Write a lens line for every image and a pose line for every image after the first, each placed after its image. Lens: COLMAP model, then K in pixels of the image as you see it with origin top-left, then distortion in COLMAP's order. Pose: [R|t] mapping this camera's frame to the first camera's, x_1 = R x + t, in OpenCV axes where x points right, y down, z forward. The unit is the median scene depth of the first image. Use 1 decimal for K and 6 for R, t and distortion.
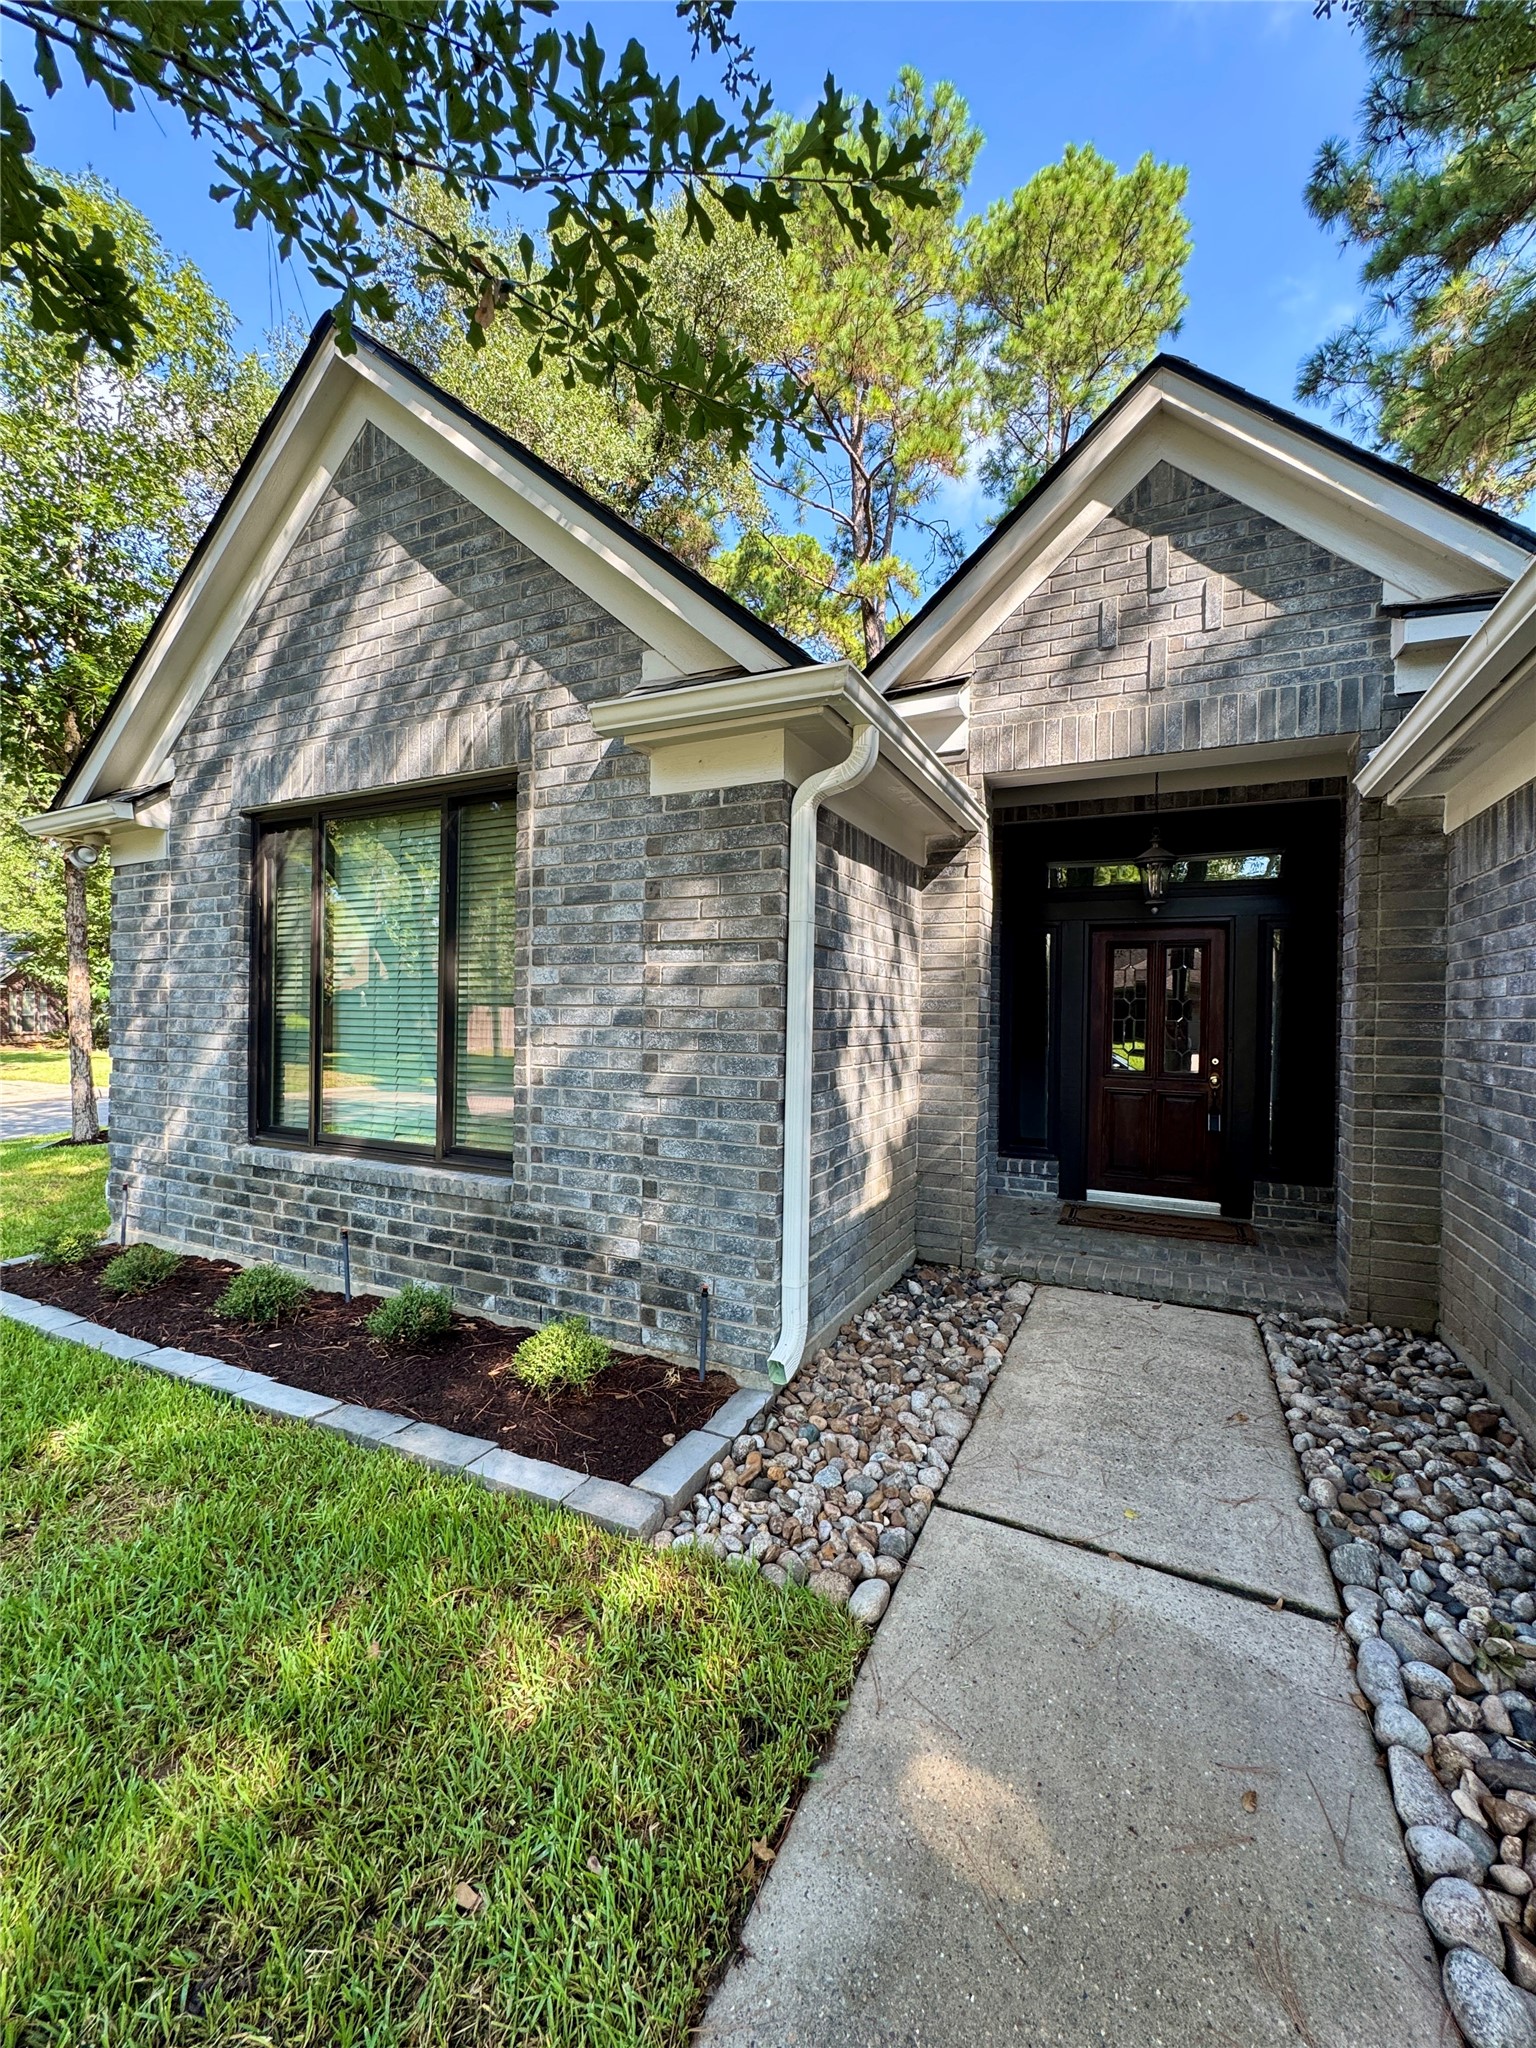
lens RADIAL K [[803.2, 0, 768.0], [0, 803.2, 1024.0], [0, 0, 1]] dist [0.011633, -0.000083]
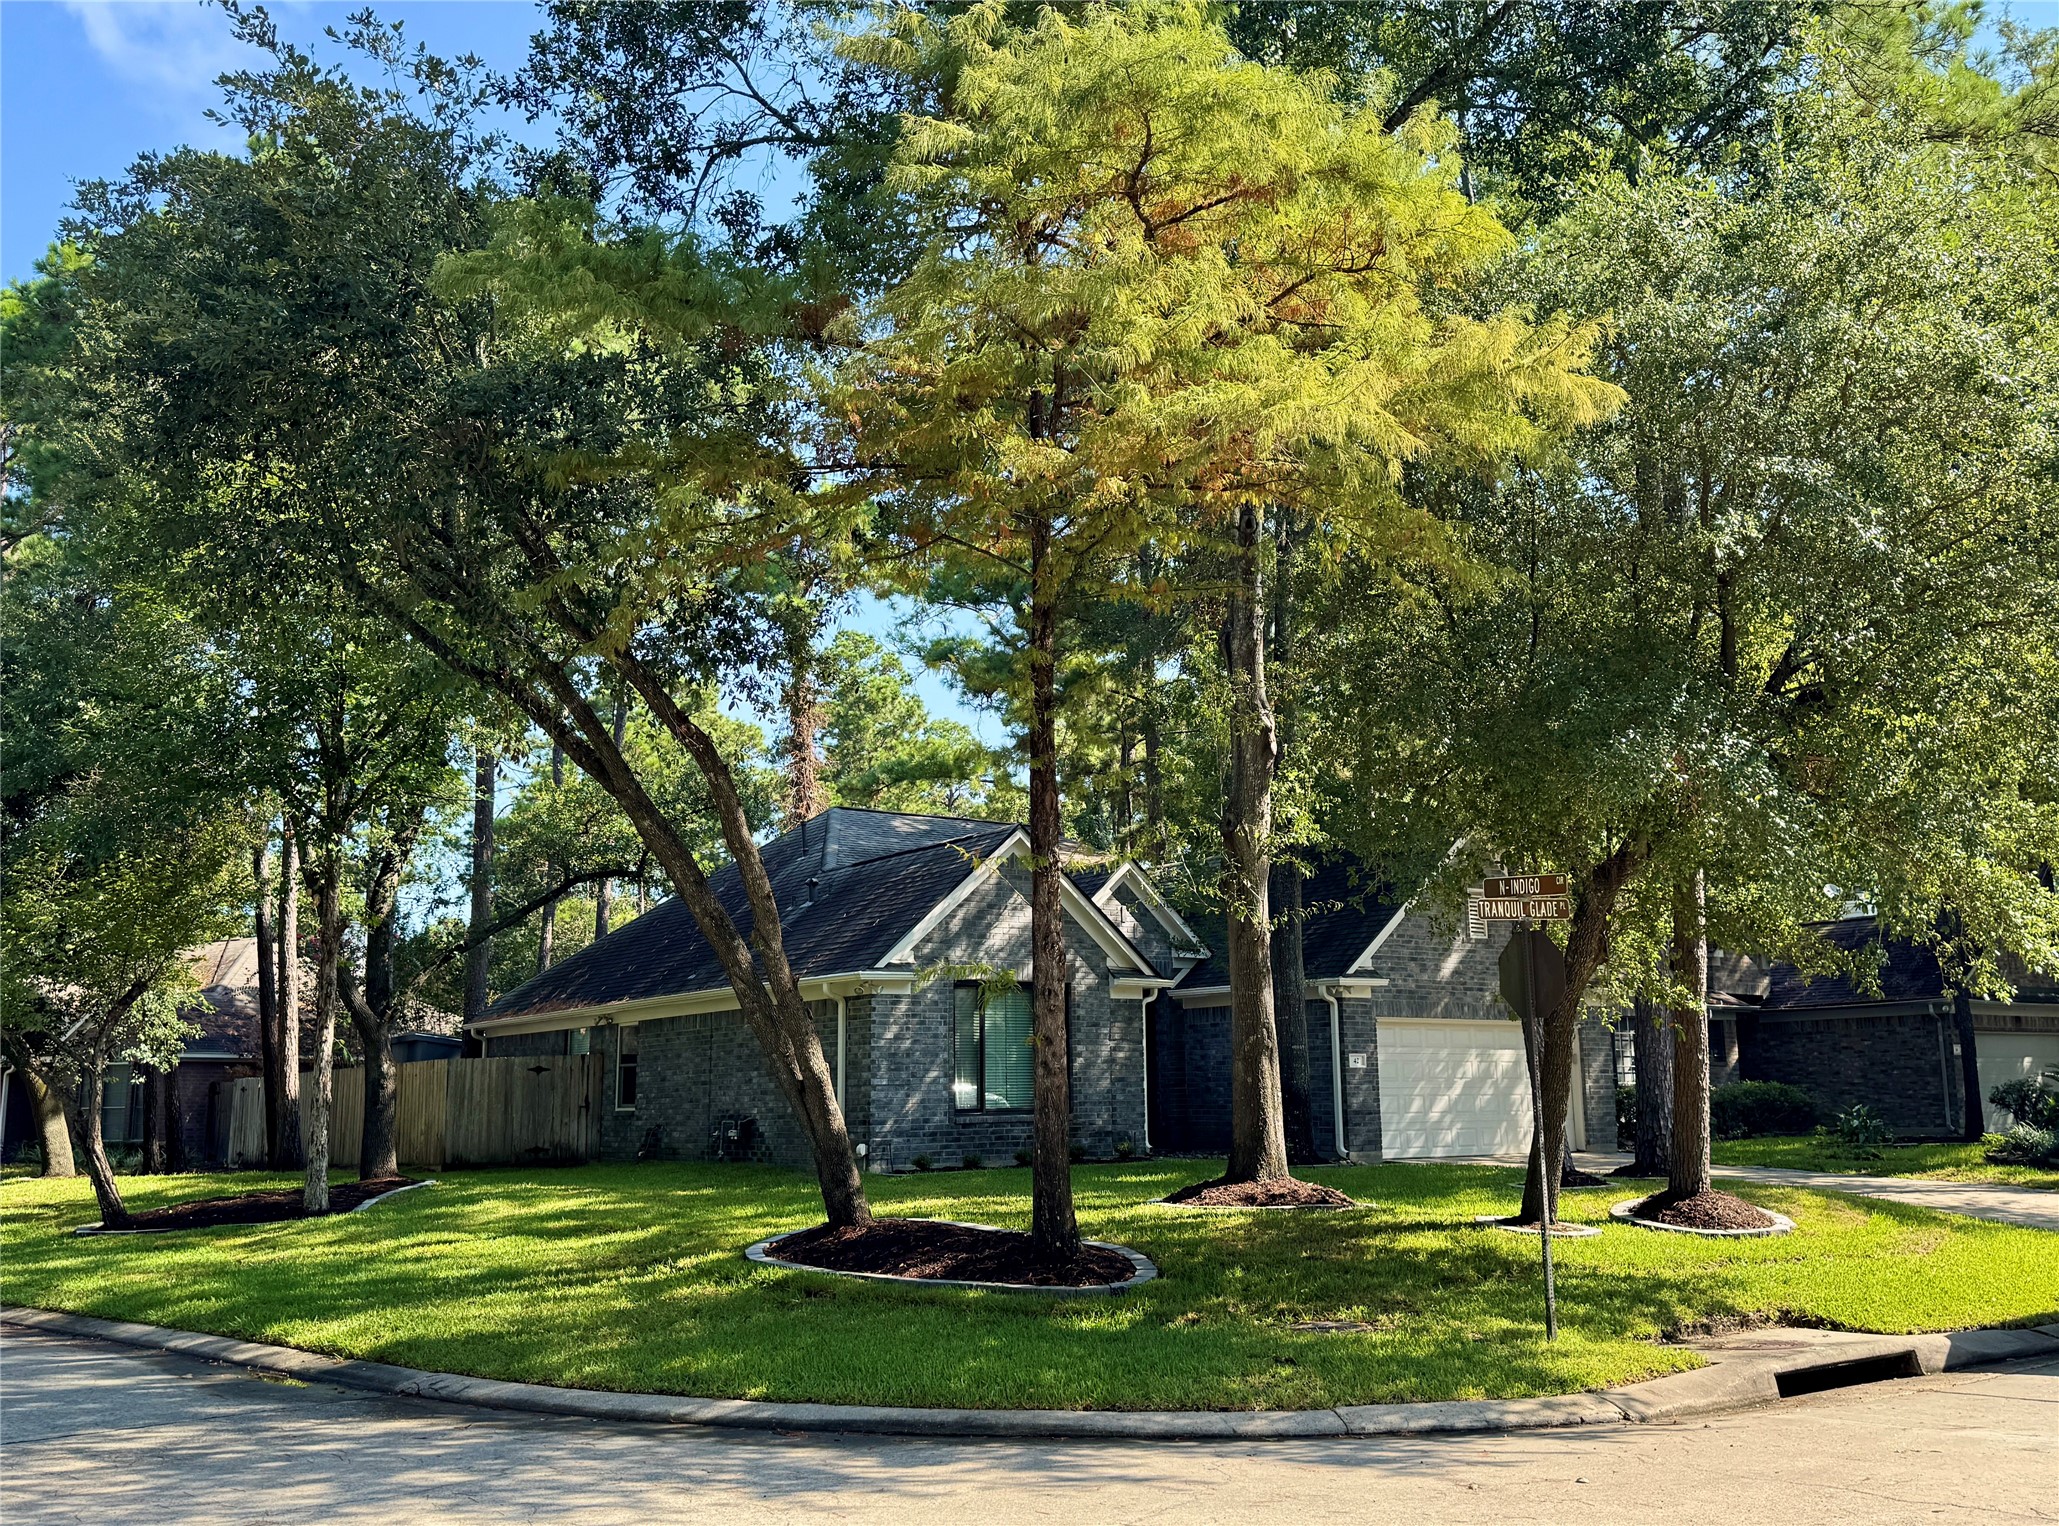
lens RADIAL K [[1990.4, 0, 1029.5], [0, 1990.4, 763.0], [0, 0, 1]] dist [0.122947, -0.003403]
pose [[0.461514, 0.119454, 0.879054, -6.246415], [0.025779, 0.988669, -0.147884, -0.007031], [-0.886758, 0.090912, 0.453205, -2.137133]]
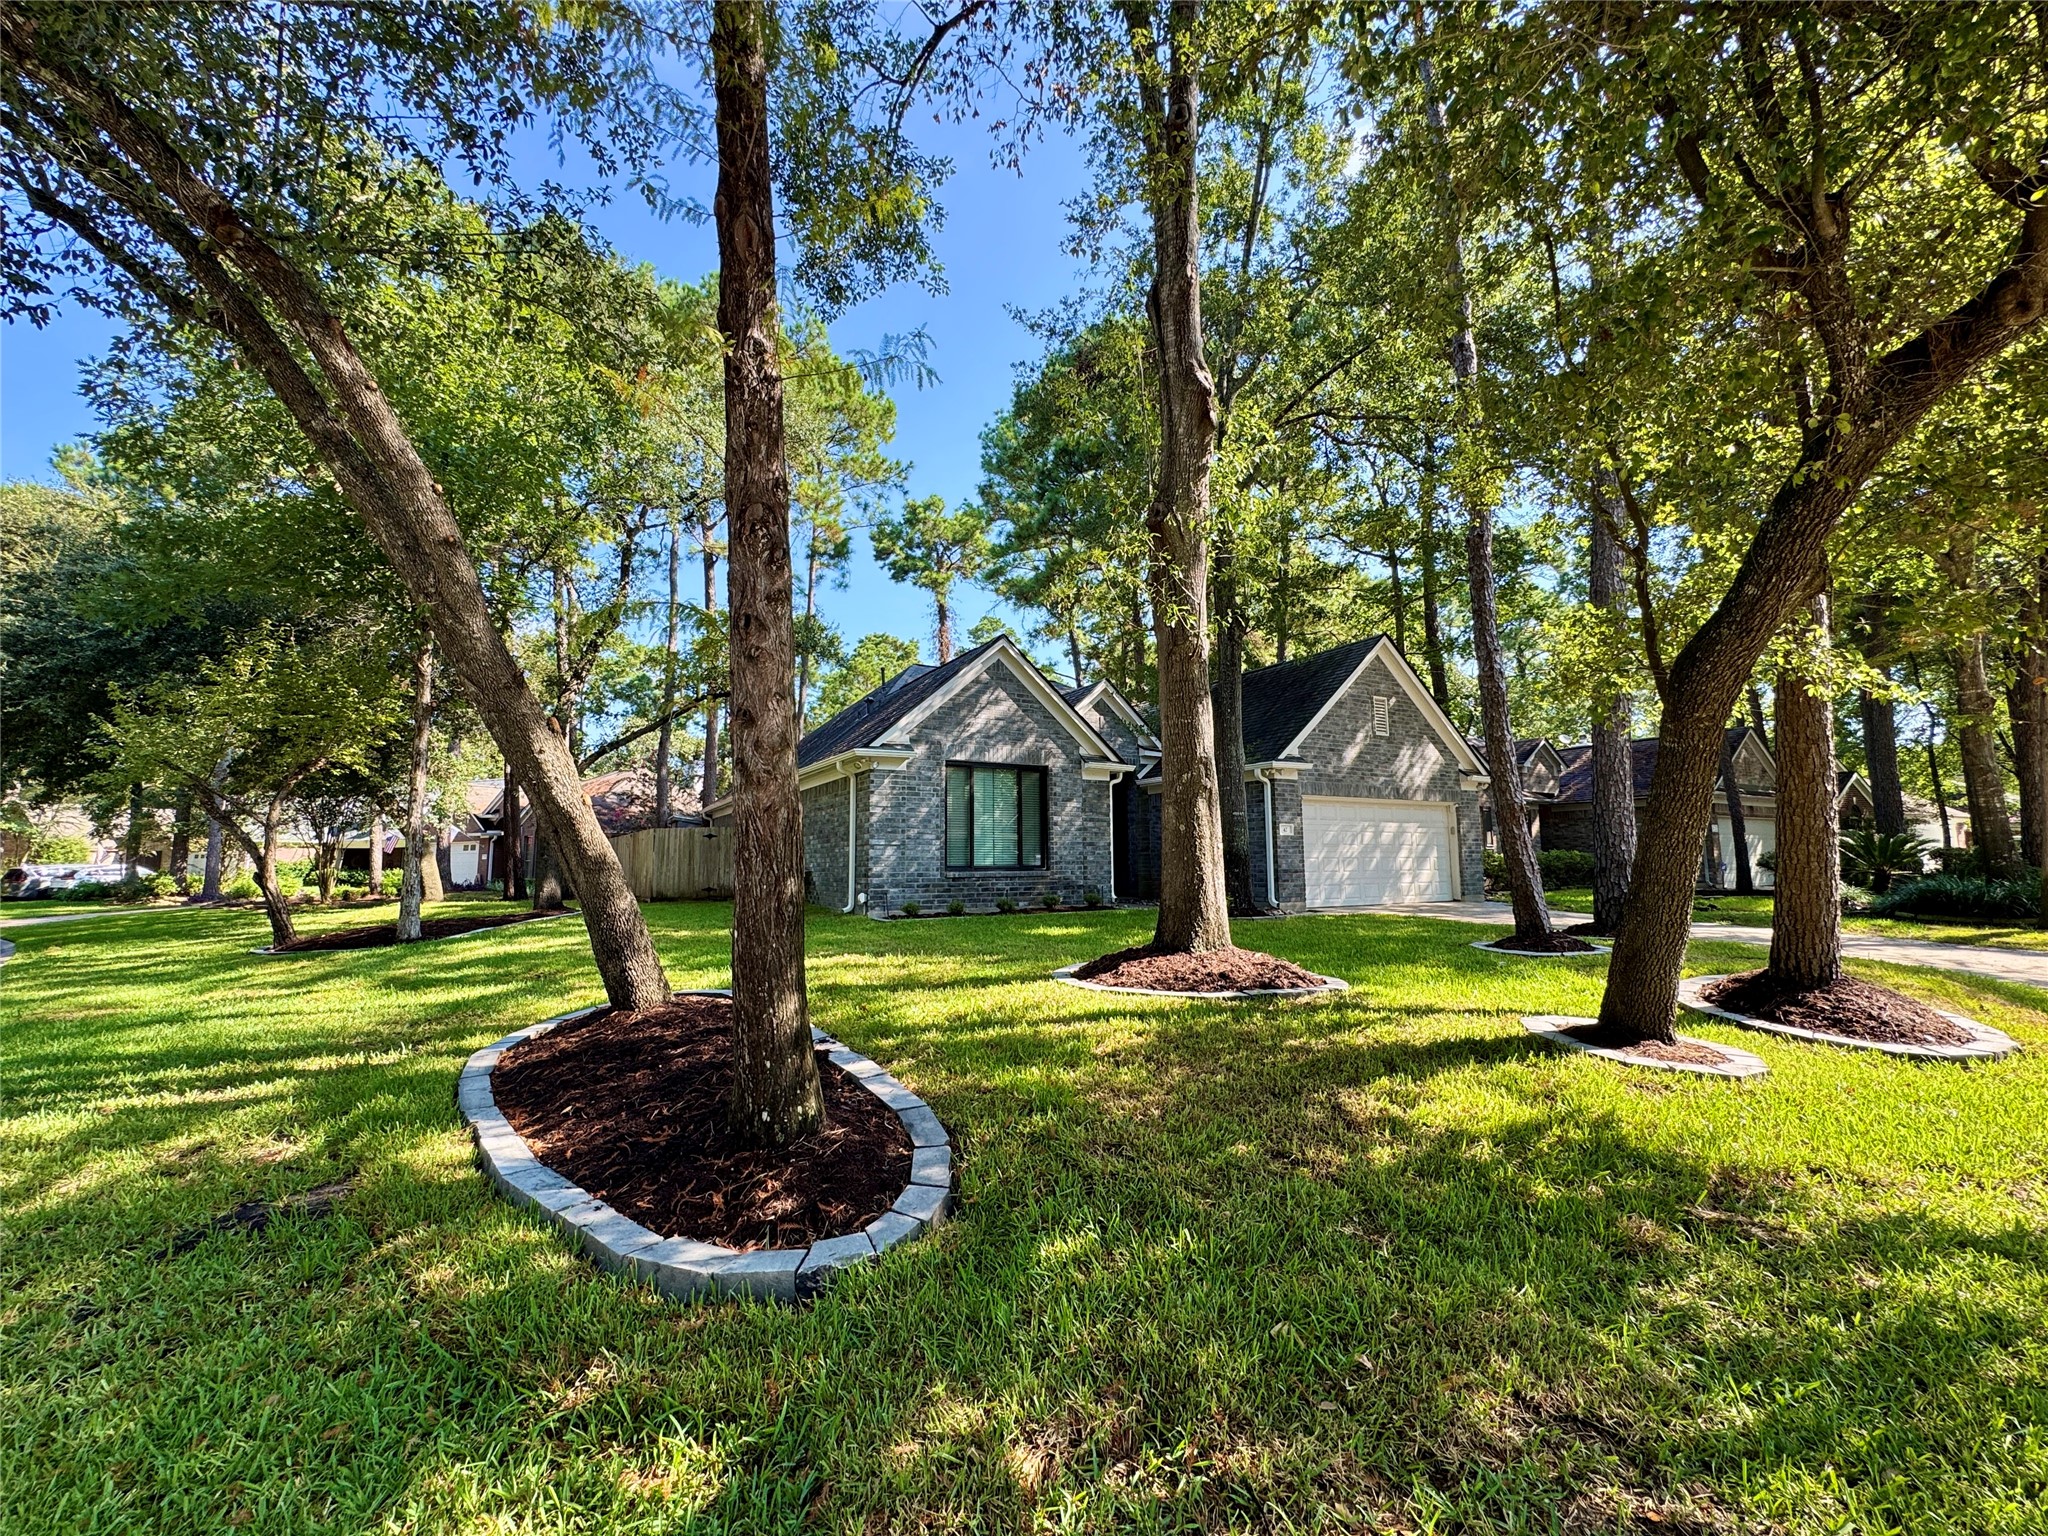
lens RADIAL K [[803.2, 0, 1024.0], [0, 803.2, 768.0], [0, 0, 1]] dist [0.011633, -0.000083]
pose [[0.563109, 0.078289, 0.822666, -3.019863], [0.019236, 0.993991, -0.107760, 0.100252], [-0.826159, 0.076505, 0.558219, -0.934928]]
